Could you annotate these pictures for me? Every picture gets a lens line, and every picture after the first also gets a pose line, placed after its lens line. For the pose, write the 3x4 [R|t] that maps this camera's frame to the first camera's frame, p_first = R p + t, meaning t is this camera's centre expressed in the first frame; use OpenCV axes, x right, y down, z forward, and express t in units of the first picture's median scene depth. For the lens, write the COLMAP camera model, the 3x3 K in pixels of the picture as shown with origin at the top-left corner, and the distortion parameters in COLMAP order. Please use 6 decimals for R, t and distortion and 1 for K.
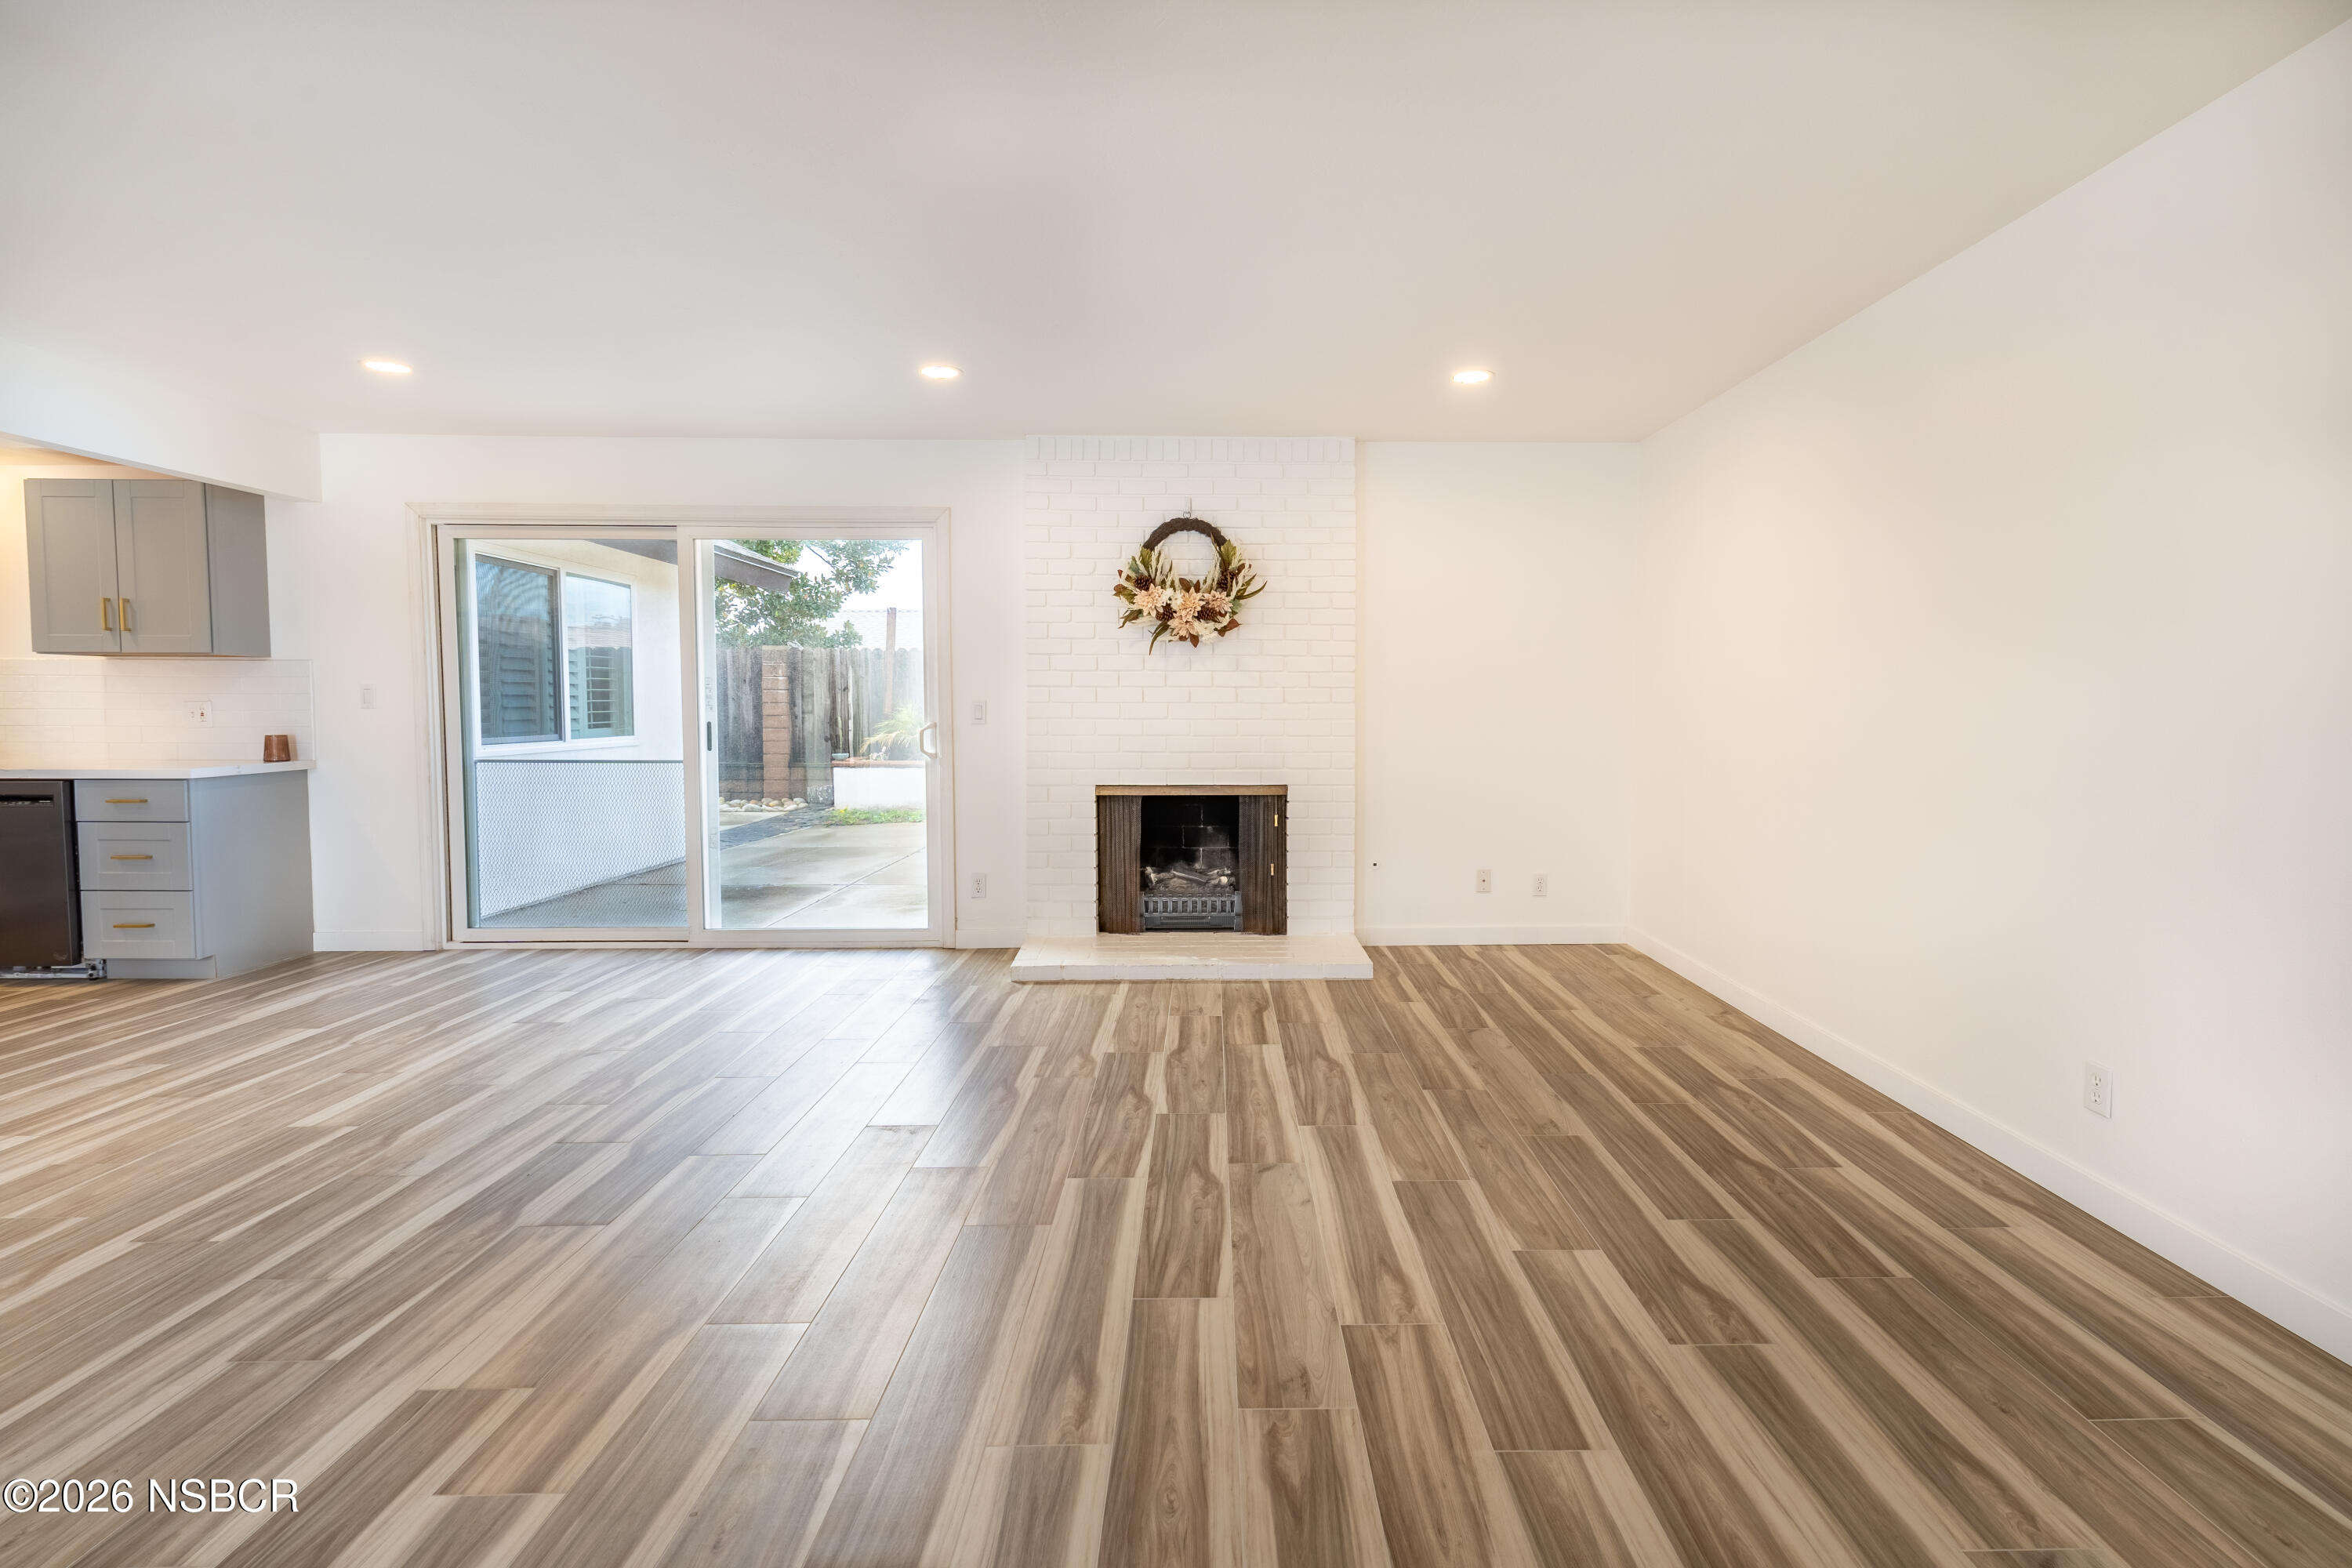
lens RADIAL K [[1116.0, 0, 1185.0], [0, 1116.0, 728.5], [0, 0, 1]] dist [0.002591, -0.000172]
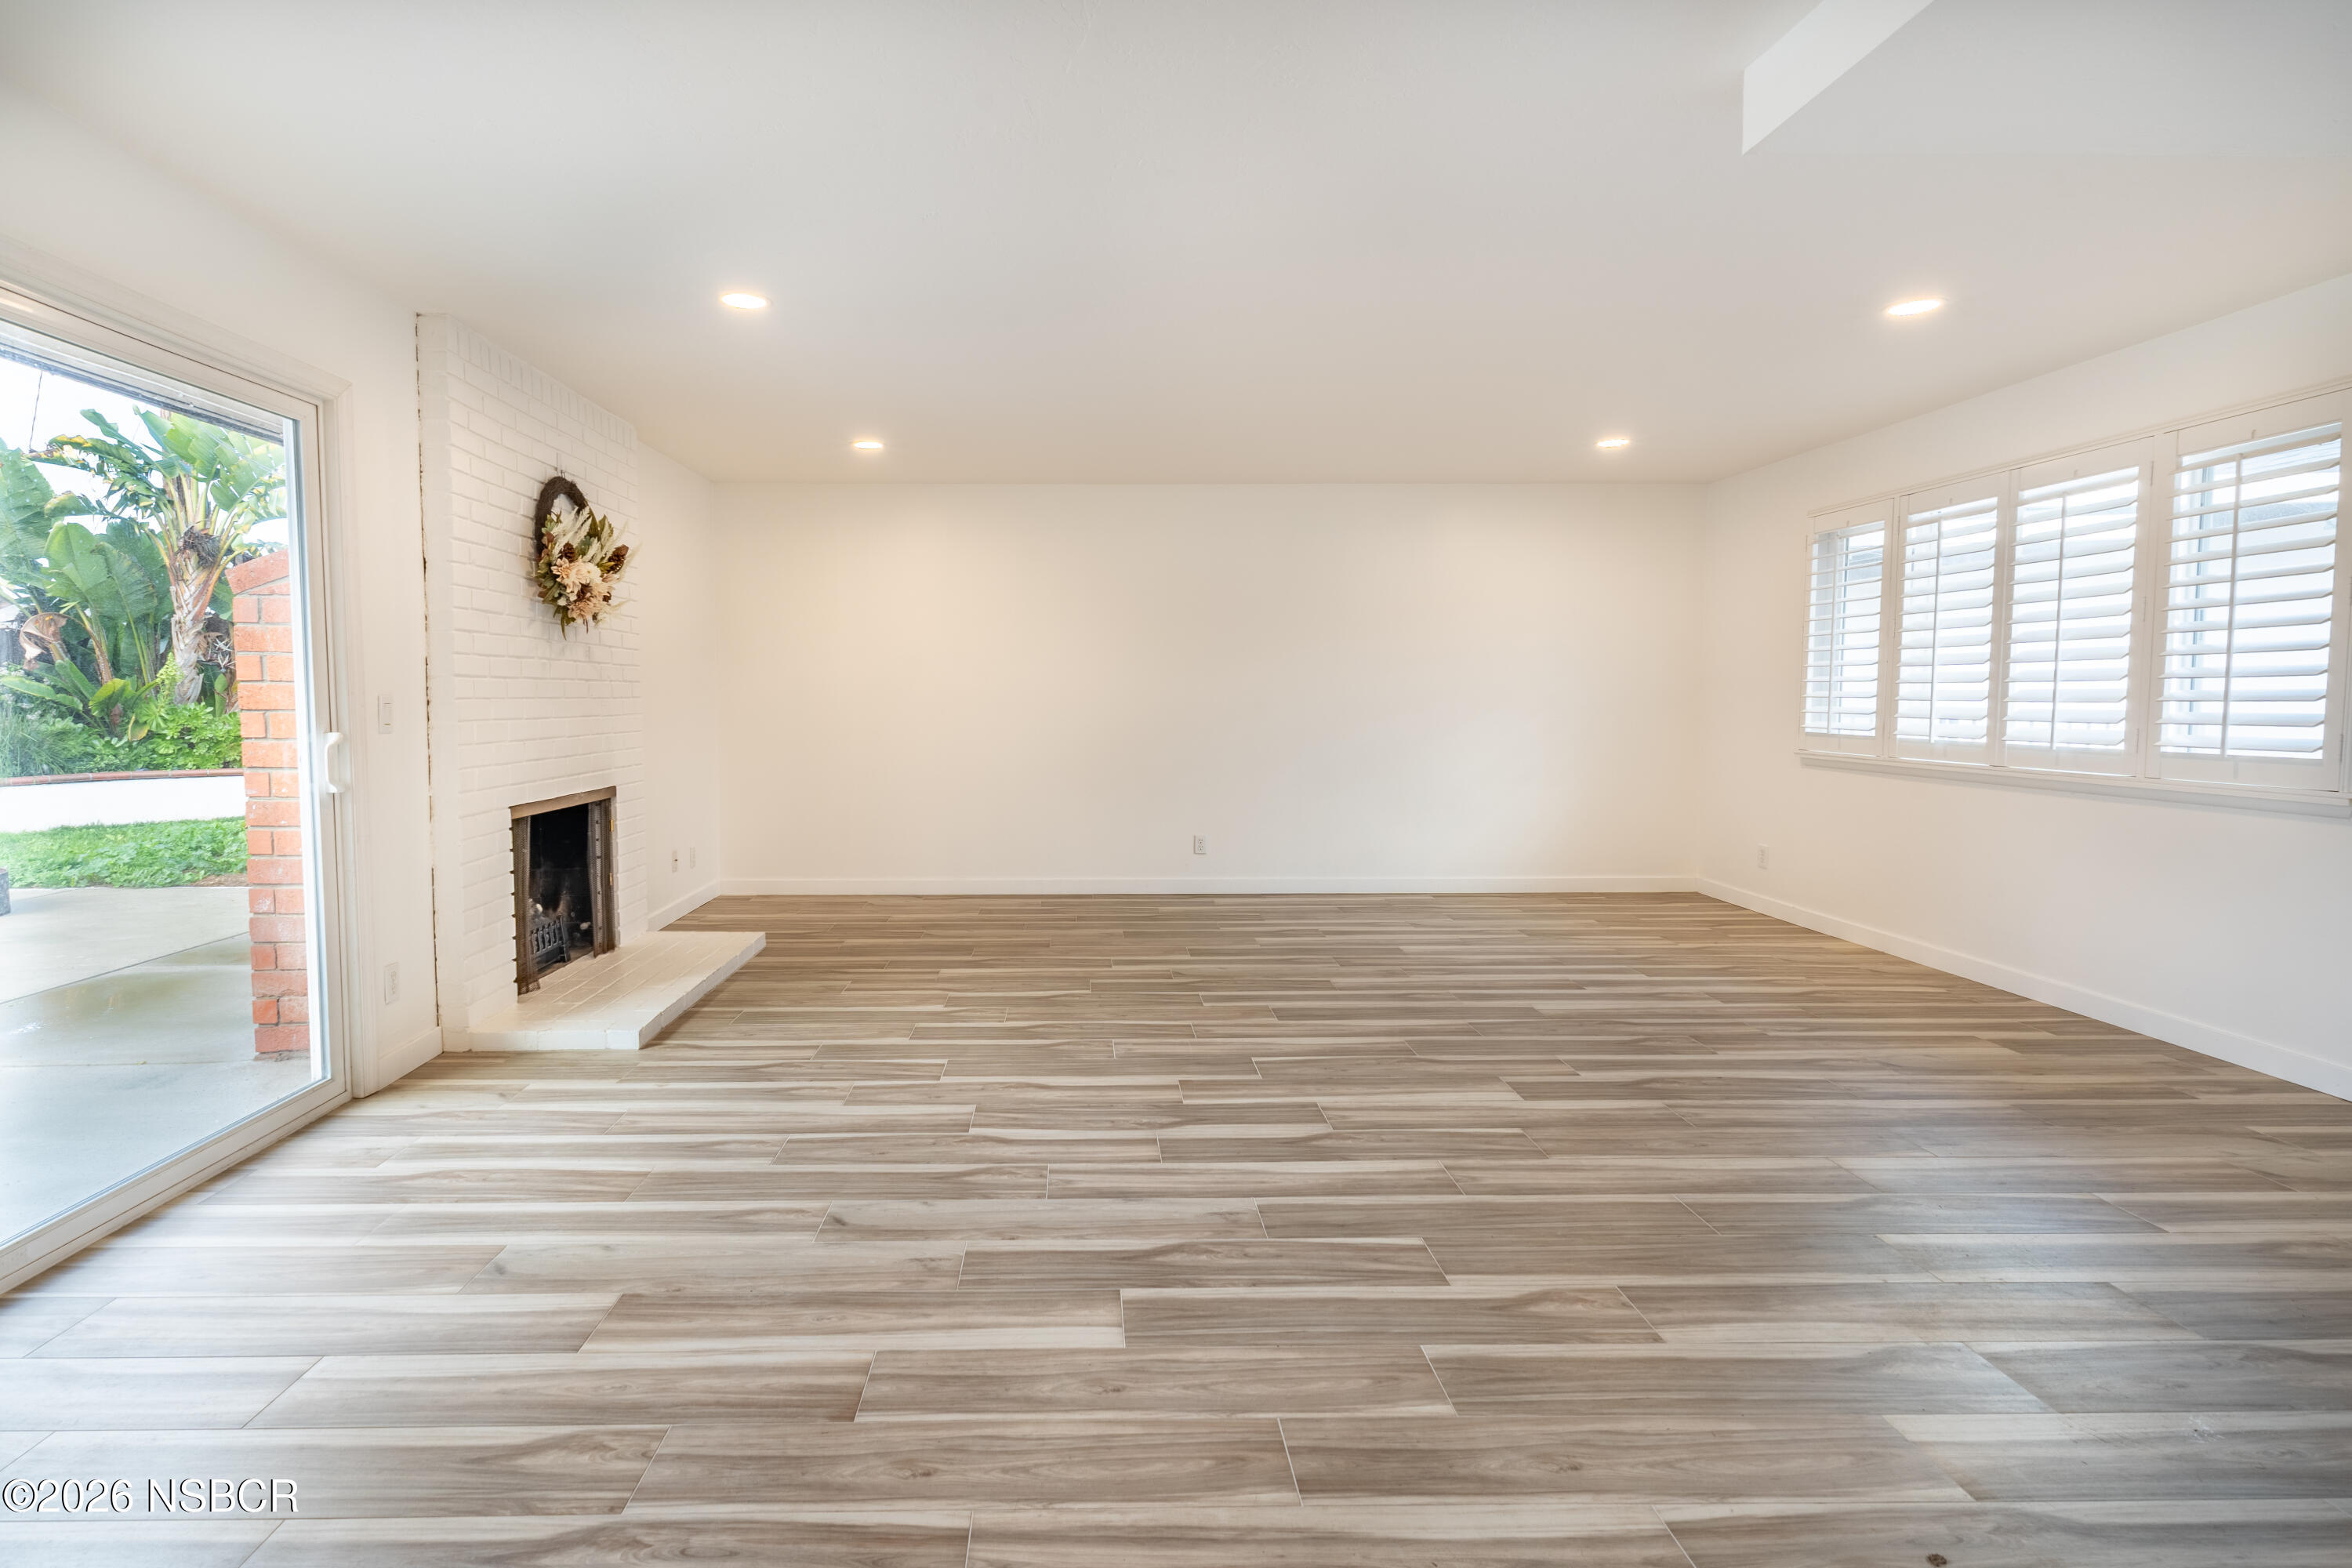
lens RADIAL K [[1060.9, 0, 1170.2], [0, 1060.9, 759.5], [0, 0, 1]] dist [0.001737, -0.000349]
pose [[-0.037921, -0.056295, 0.997694, -1.598011], [0.022864, 0.998102, 0.057187, -0.024040], [-0.999019, 0.024980, -0.036562, 1.124073]]
